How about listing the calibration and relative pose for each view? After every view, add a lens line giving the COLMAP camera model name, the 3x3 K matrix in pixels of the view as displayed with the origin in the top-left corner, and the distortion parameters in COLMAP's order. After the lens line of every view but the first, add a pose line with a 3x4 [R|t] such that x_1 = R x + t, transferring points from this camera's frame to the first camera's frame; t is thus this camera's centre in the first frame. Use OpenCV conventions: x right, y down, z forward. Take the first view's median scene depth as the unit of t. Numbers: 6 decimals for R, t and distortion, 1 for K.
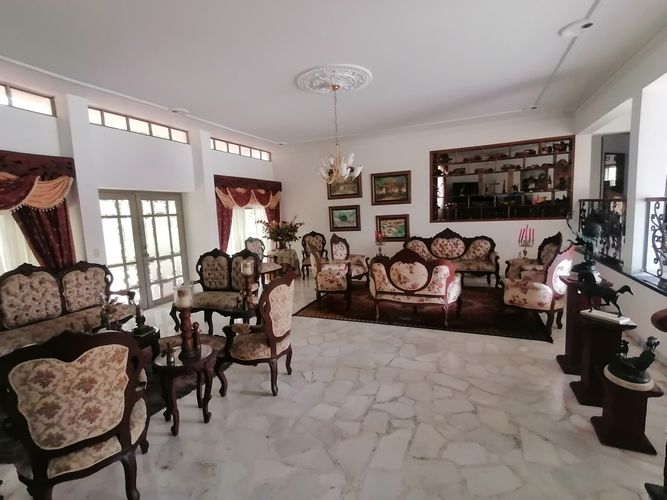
lens RADIAL K [[330.0, 0, 327.5], [0, 330.0, 251.5], [0, 0, 1]] dist [0.014512, -0.004051]
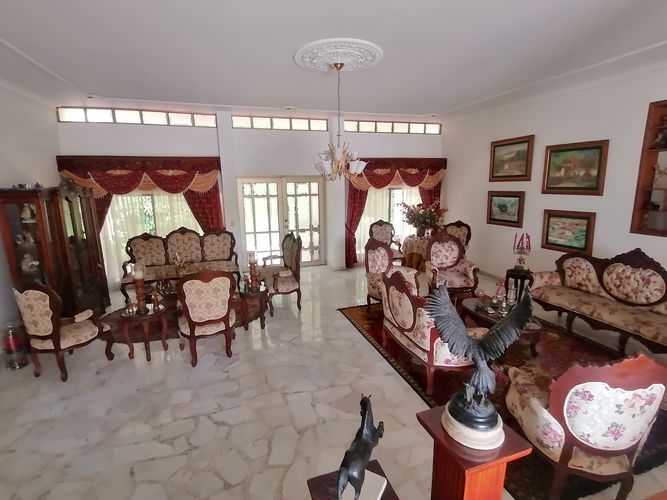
lens RADIAL K [[330.0, 0, 328.6], [0, 330.0, 247.5], [0, 0, 1]] dist [0.014512, -0.004051]
pose [[0.653746, 0.179411, -0.735138, 0.417760], [-0.104845, 0.983593, 0.146810, -0.095815], [0.749416, -0.018900, 0.661830, 0.244534]]
